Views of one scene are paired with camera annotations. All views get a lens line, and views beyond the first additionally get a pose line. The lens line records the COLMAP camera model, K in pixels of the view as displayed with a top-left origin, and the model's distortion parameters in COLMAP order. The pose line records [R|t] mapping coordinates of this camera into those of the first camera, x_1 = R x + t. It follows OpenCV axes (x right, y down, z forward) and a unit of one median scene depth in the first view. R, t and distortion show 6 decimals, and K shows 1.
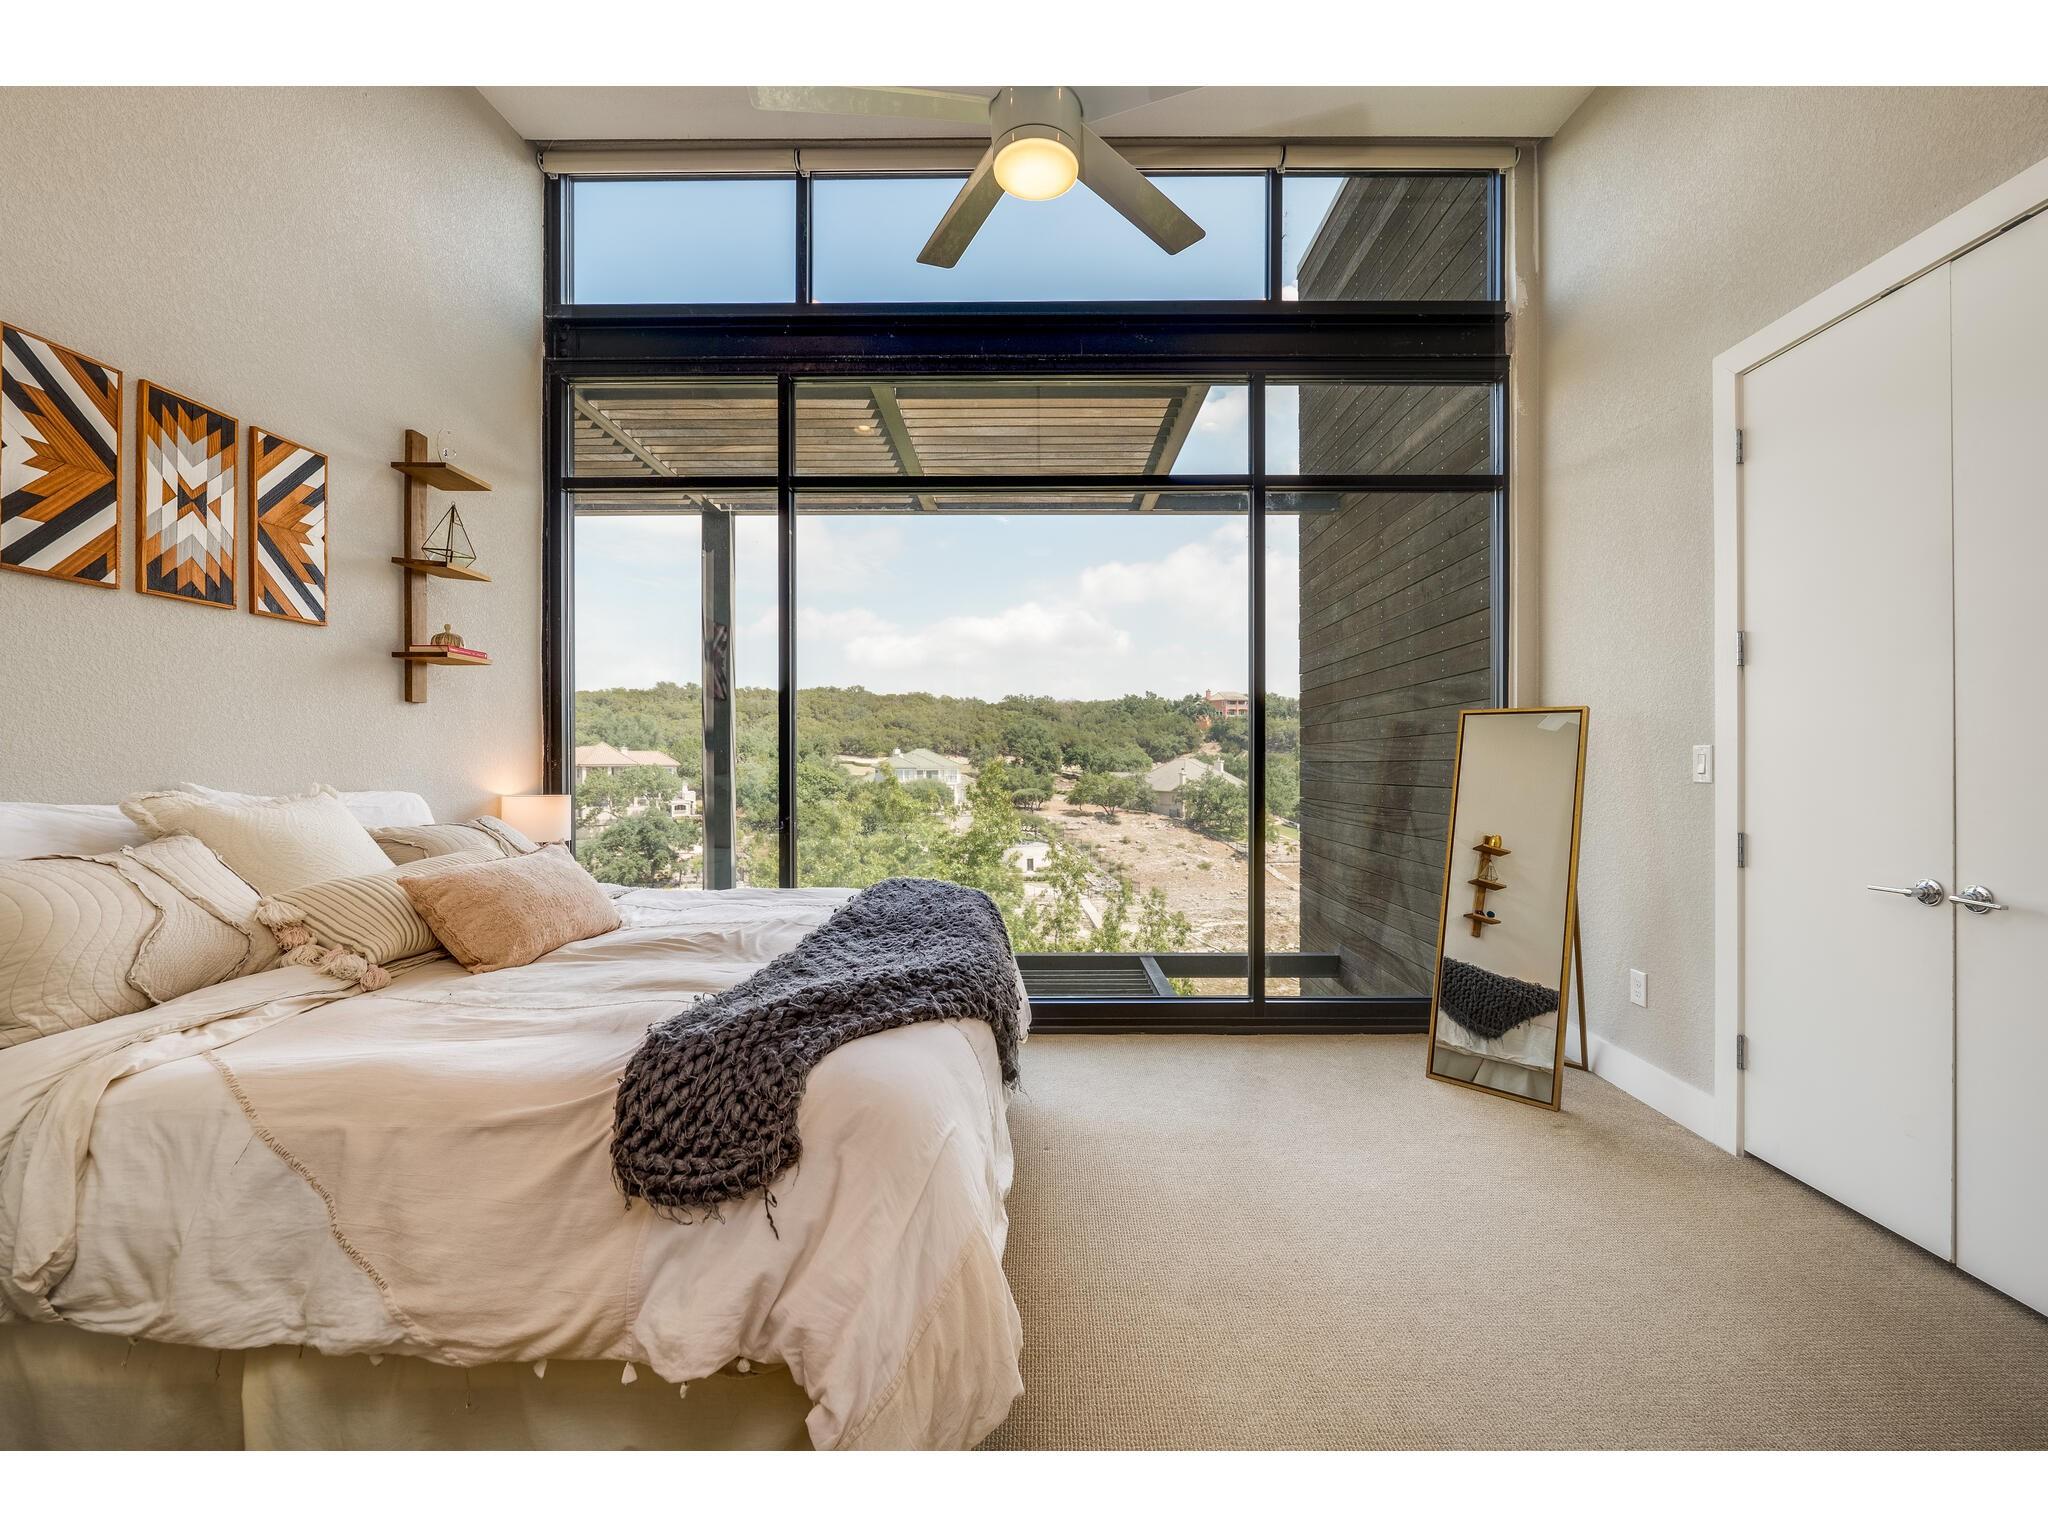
lens RADIAL K [[841.1, 0, 1024.0], [0, 841.1, 768.0], [0, 0, 1]] dist [0.000081, -0.000088]
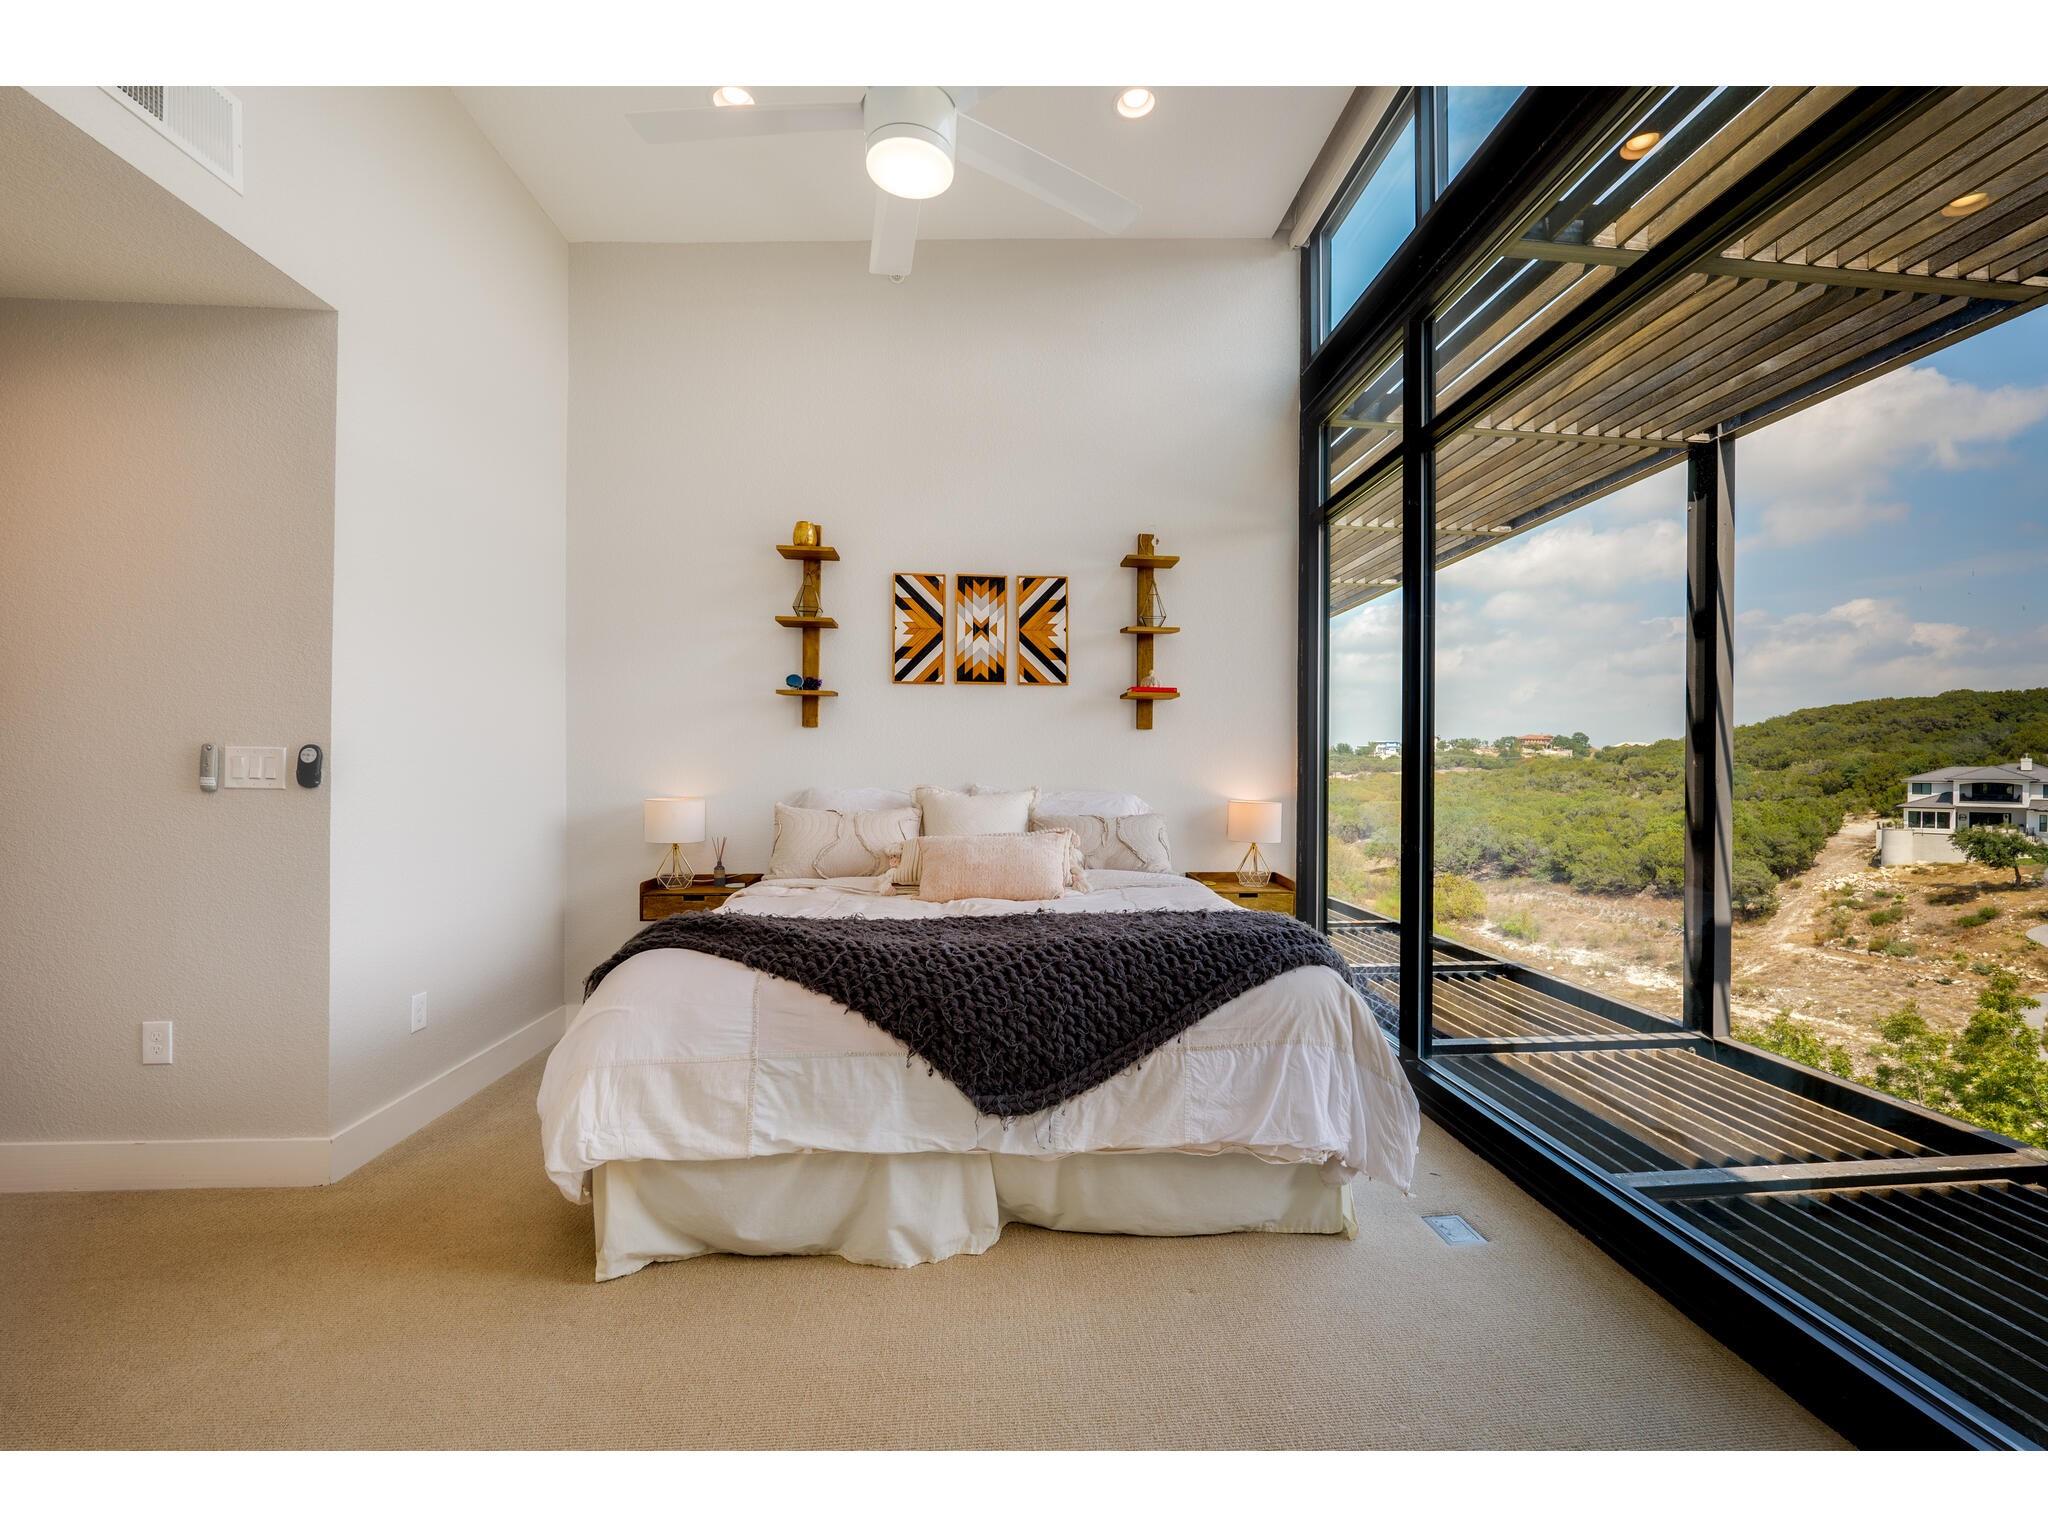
lens RADIAL K [[841.1, 0, 1024.0], [0, 841.1, 768.0], [0, 0, 1]] dist [0.000081, -0.000088]
pose [[0.109599, -0.003406, -0.993970, 0.804059], [-0.019863, 0.999787, -0.005616, -0.003754], [0.993777, 0.020358, 0.109508, 0.840333]]
